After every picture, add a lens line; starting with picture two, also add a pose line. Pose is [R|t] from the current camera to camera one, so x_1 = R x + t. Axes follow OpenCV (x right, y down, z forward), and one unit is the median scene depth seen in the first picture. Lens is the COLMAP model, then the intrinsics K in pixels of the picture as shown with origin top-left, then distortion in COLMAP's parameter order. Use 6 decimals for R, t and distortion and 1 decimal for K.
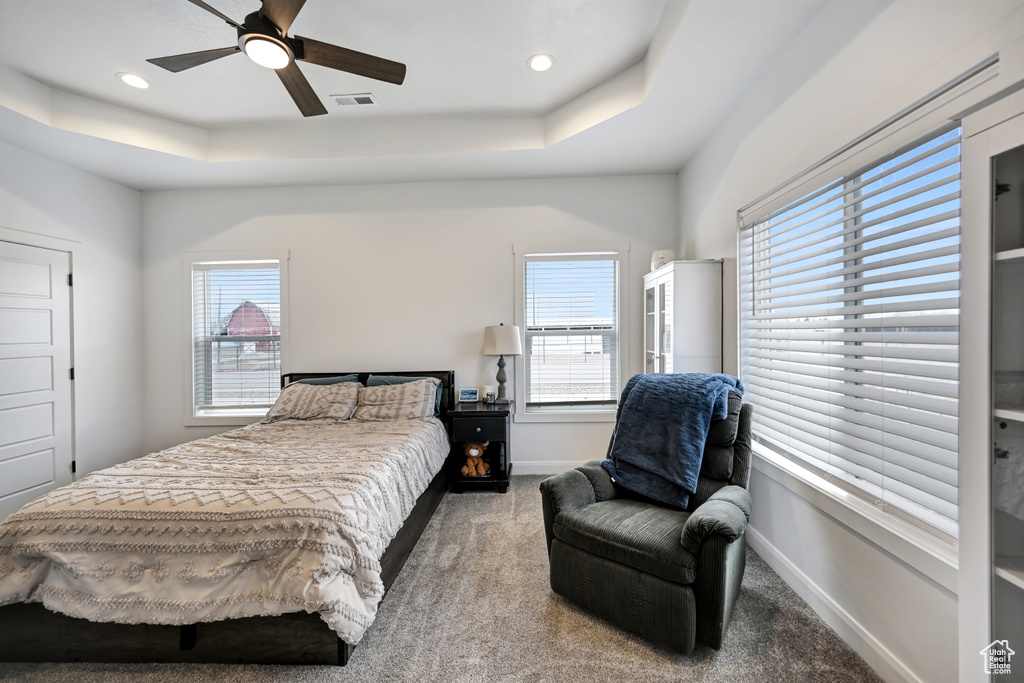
lens RADIAL K [[411.5, 0, 512.0], [0, 411.5, 341.5], [0, 0, 1]] dist [0.001010, 0.000165]
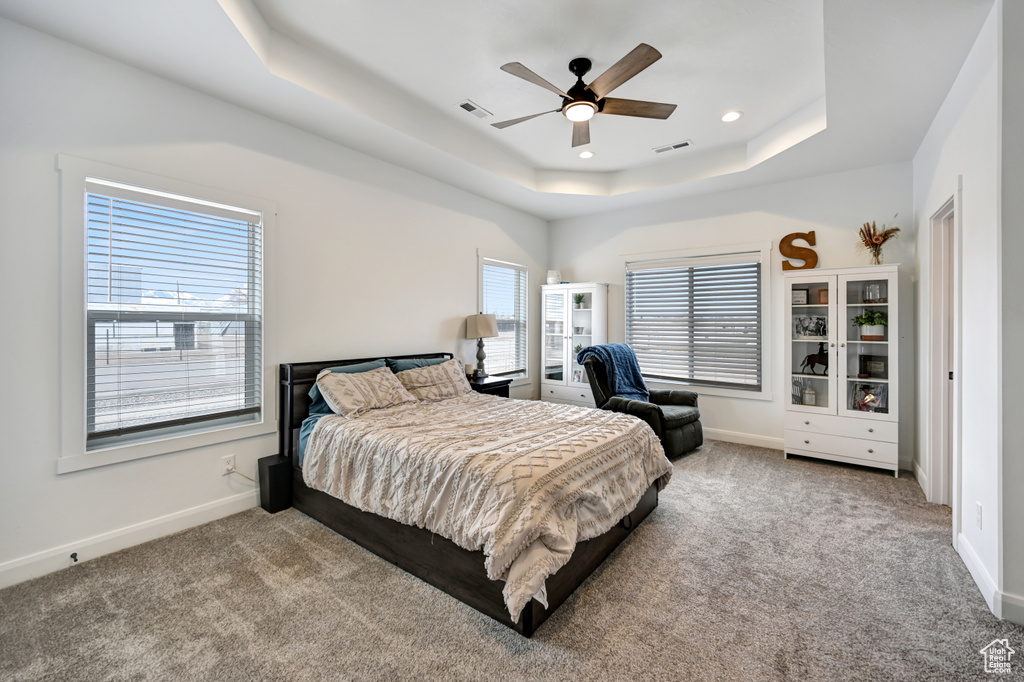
lens RADIAL K [[423.5, 0, 510.4], [0, 423.5, 329.5], [0, 0, 1]] dist [0.000647, 0.000042]
pose [[0.553162, 0.010802, 0.833004, -1.025174], [0.000420, 0.999912, -0.013246, 0.025217], [-0.833073, 0.007677, 0.553109, 0.223151]]
